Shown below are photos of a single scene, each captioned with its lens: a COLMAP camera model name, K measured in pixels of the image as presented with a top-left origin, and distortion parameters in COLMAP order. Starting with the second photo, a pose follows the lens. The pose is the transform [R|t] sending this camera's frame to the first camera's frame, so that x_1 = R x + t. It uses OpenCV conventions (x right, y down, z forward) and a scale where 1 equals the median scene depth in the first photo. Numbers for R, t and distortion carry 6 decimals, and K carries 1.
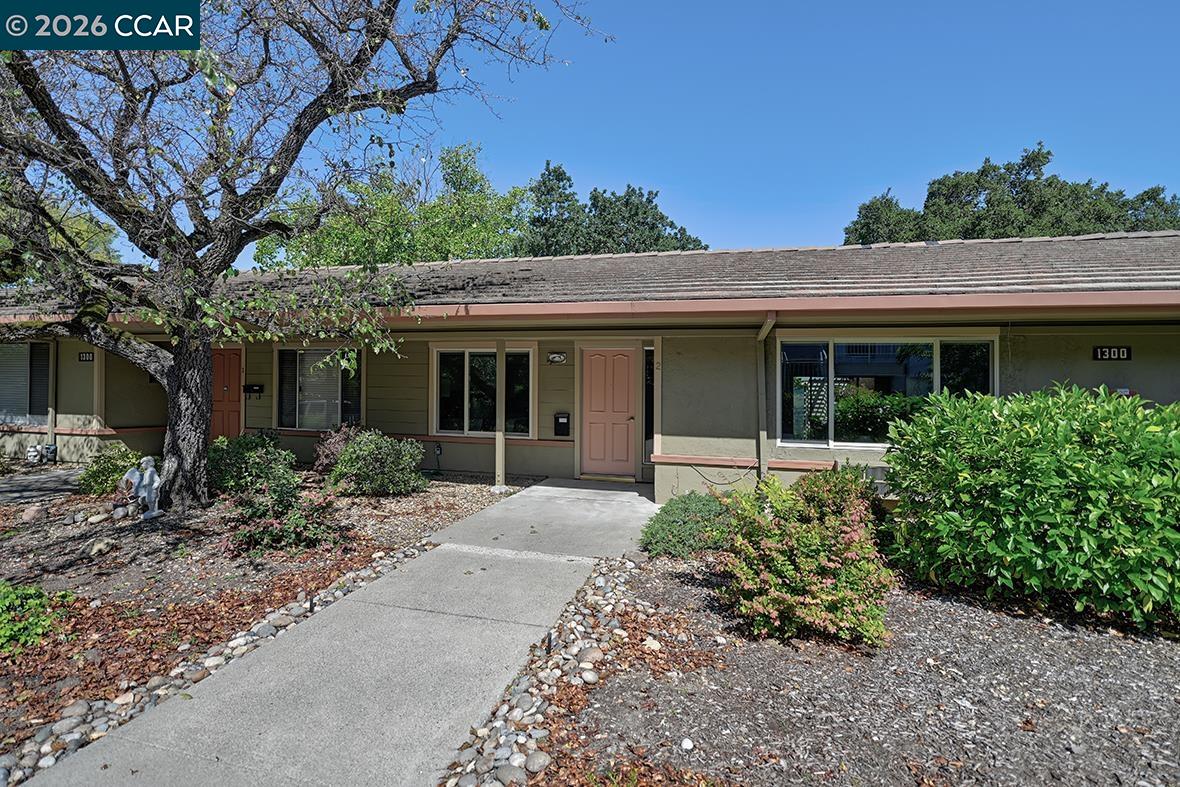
lens RADIAL K [[633.6, 0, 590.0], [0, 633.6, 393.5], [0, 0, 1]] dist [-0.018027, -0.000682]
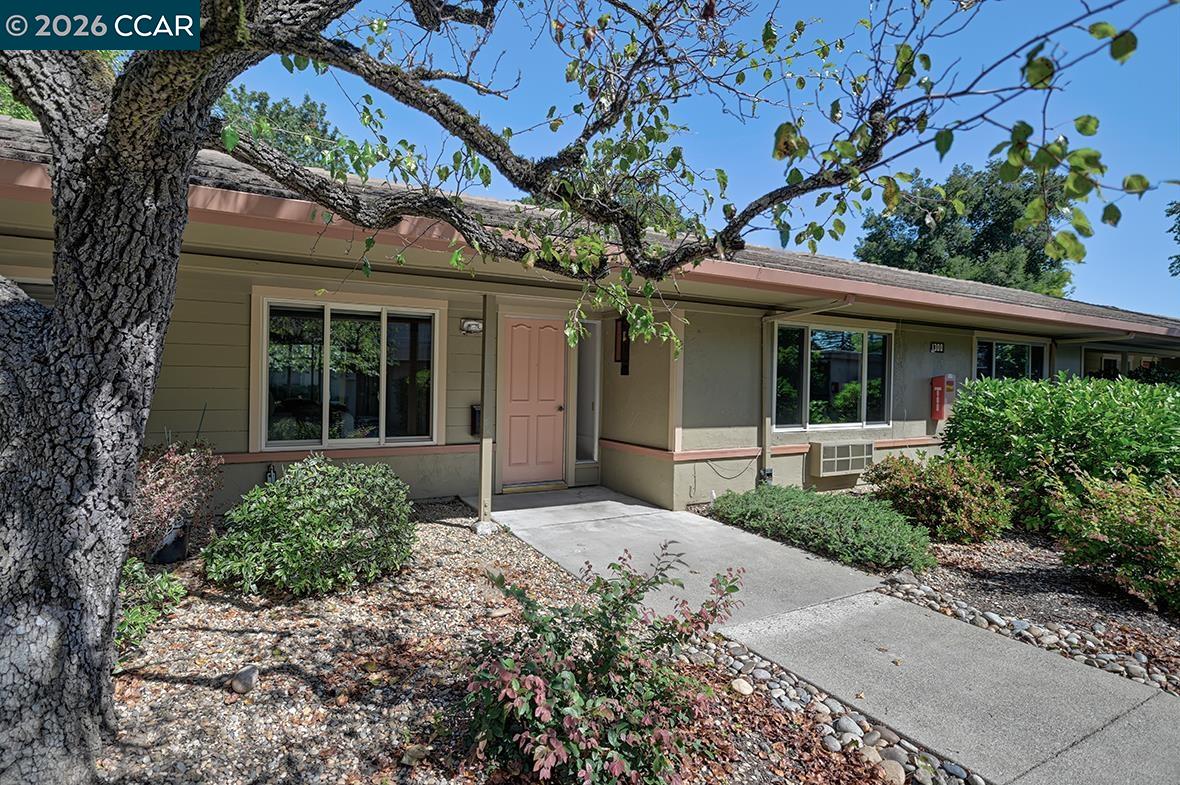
lens RADIAL K [[633.6, 0, 590.0], [0, 633.6, 392.5], [0, 0, 1]] dist [-0.018027, -0.000682]
pose [[0.699832, -0.022745, 0.713945, -0.578072], [-0.006122, 0.999265, 0.037835, -0.012479], [-0.714281, -0.030849, 0.699179, 0.516454]]
